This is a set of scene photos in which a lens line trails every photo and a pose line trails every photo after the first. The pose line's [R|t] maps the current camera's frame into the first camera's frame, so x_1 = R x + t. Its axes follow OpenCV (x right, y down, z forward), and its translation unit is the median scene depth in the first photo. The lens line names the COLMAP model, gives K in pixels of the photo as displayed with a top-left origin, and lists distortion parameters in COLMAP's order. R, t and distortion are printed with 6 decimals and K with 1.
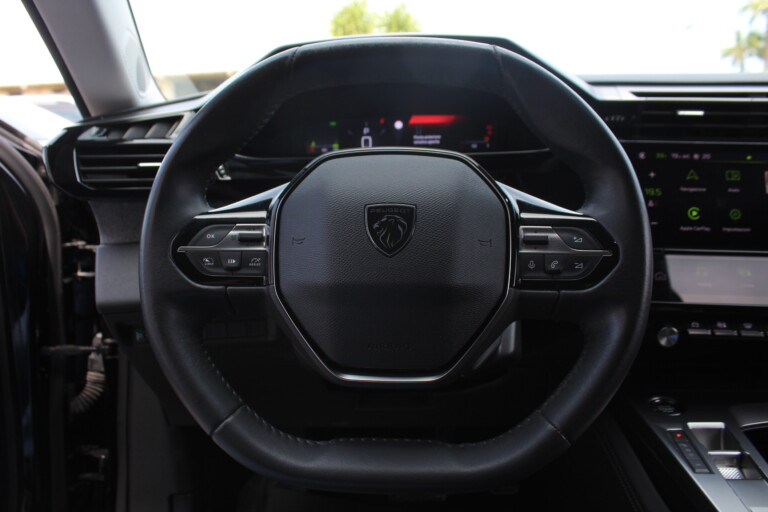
lens RADIAL K [[643.5, 0, 378.7], [0, 643.5, 252.2], [0, 0, 1]] dist [-0.169359, 0.147716]
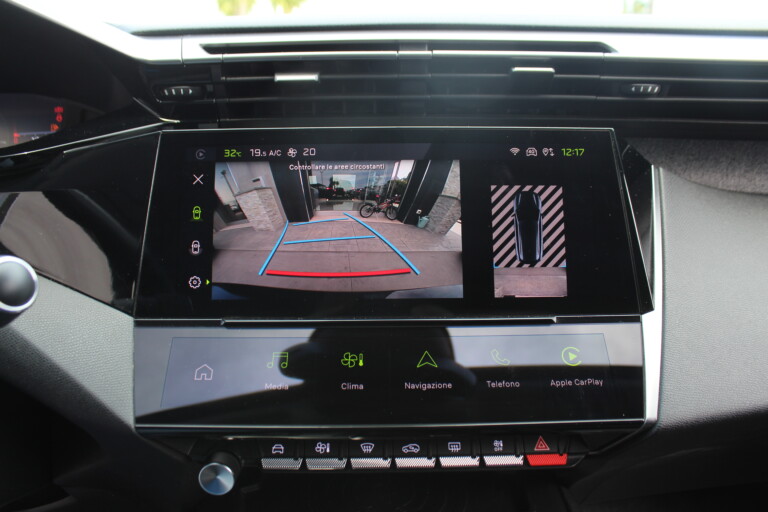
lens RADIAL K [[635.3, 0, 384.0], [0, 635.3, 256.0], [0, 0, 1]] dist [-0.161401, 0.128048]
pose [[0.986469, -0.043192, 0.158159, 0.509082], [0.034285, 0.997691, 0.058623, -0.091163], [-0.160326, -0.052407, 0.985672, 0.407884]]
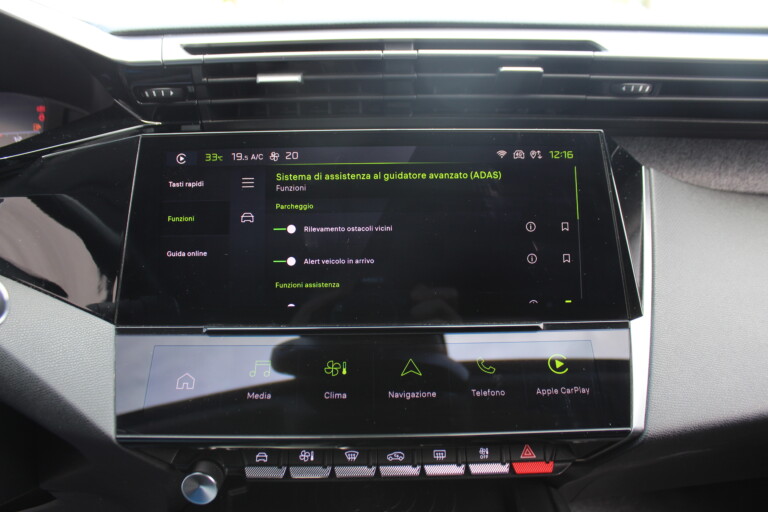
lens RADIAL K [[635.3, 0, 384.0], [0, 635.3, 256.0], [0, 0, 1]] dist [-0.161401, 0.128048]
pose [[0.985905, -0.050077, 0.159633, 0.524333], [0.037454, 0.995999, 0.081131, -0.108396], [-0.163057, -0.074009, 0.983837, 0.416403]]
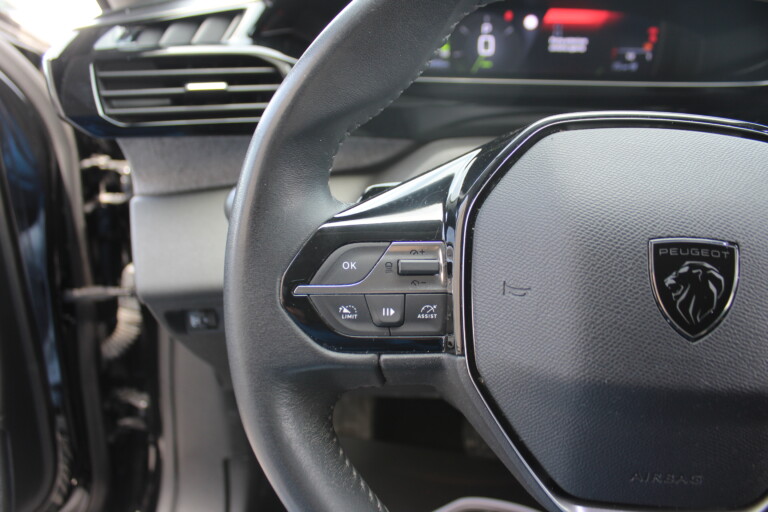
lens RADIAL K [[635.3, 0, 384.0], [0, 635.3, 256.0], [0, 0, 1]] dist [-0.161401, 0.128048]
pose [[0.999653, 0.024539, -0.009598, -0.160647], [-0.021868, 0.975843, 0.217374, -0.112418], [0.014700, -0.217088, 0.976041, 0.312493]]
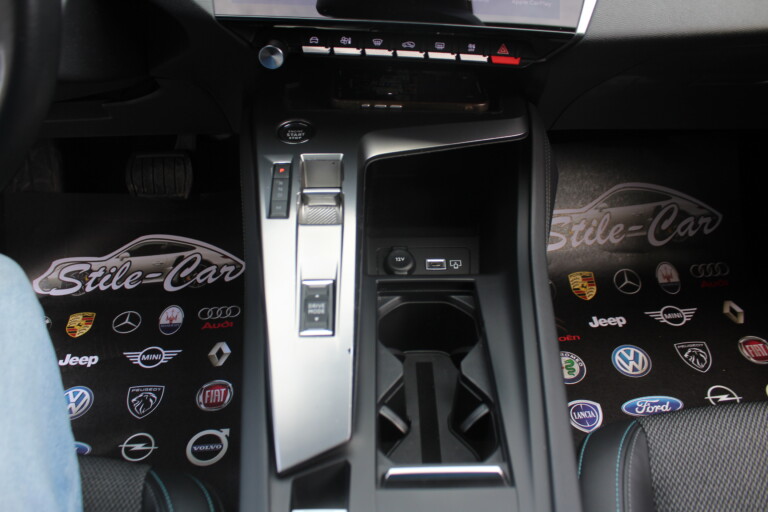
lens RADIAL K [[643.5, 0, 378.7], [0, 643.5, 252.2], [0, 0, 1]] dist [-0.169359, 0.147716]
pose [[0.996795, -0.035743, 0.071572, 0.511104], [-0.006335, 0.856564, 0.516002, -0.070843], [-0.079750, -0.514802, 0.853592, 0.137477]]
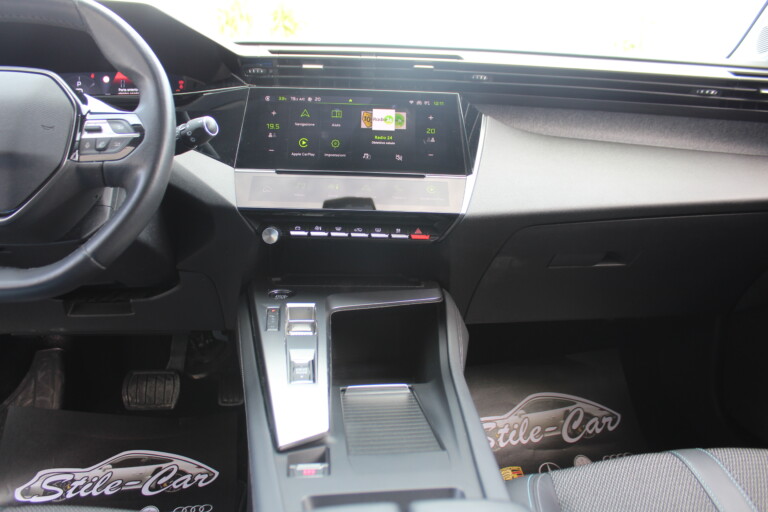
lens RADIAL K [[643.5, 0, 378.7], [0, 643.5, 252.2], [0, 0, 1]] dist [-0.169359, 0.147716]
pose [[0.985554, 0.000269, 0.169358, 0.438670], [-0.001341, 0.999980, 0.006218, 0.154107], [-0.169353, -0.006356, 0.985535, -0.319315]]
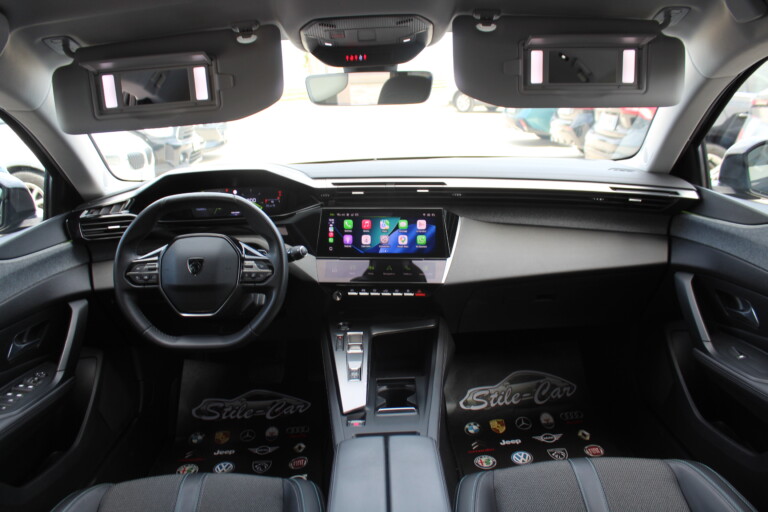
lens RADIAL K [[643.5, 0, 378.7], [0, 643.5, 252.2], [0, 0, 1]] dist [-0.169359, 0.147716]
pose [[0.997861, -0.033513, 0.056131, 0.466313], [0.028691, 0.996002, 0.084604, -0.216502], [-0.058742, -0.082812, 0.994832, -1.325728]]
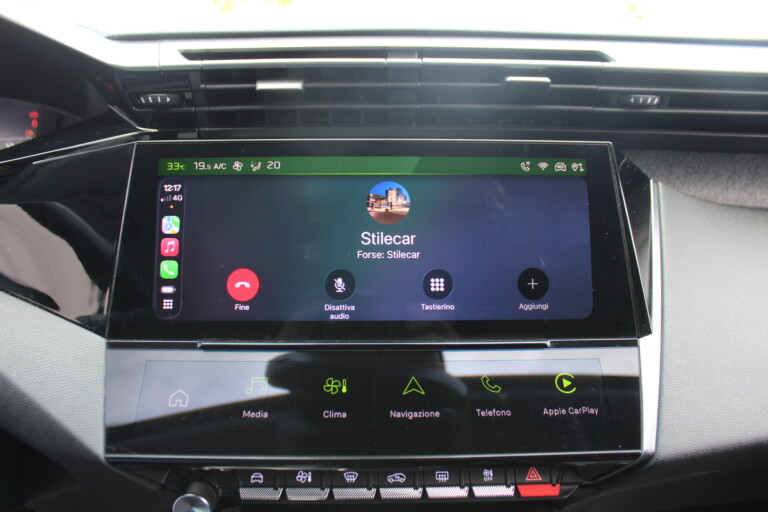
lens RADIAL K [[635.3, 0, 384.0], [0, 635.3, 256.0], [0, 0, 1]] dist [-0.161401, 0.128048]
pose [[0.984869, -0.037643, 0.169161, 0.520749], [0.027447, 0.997685, 0.062215, -0.108397], [-0.171112, -0.056631, 0.983623, 0.436643]]
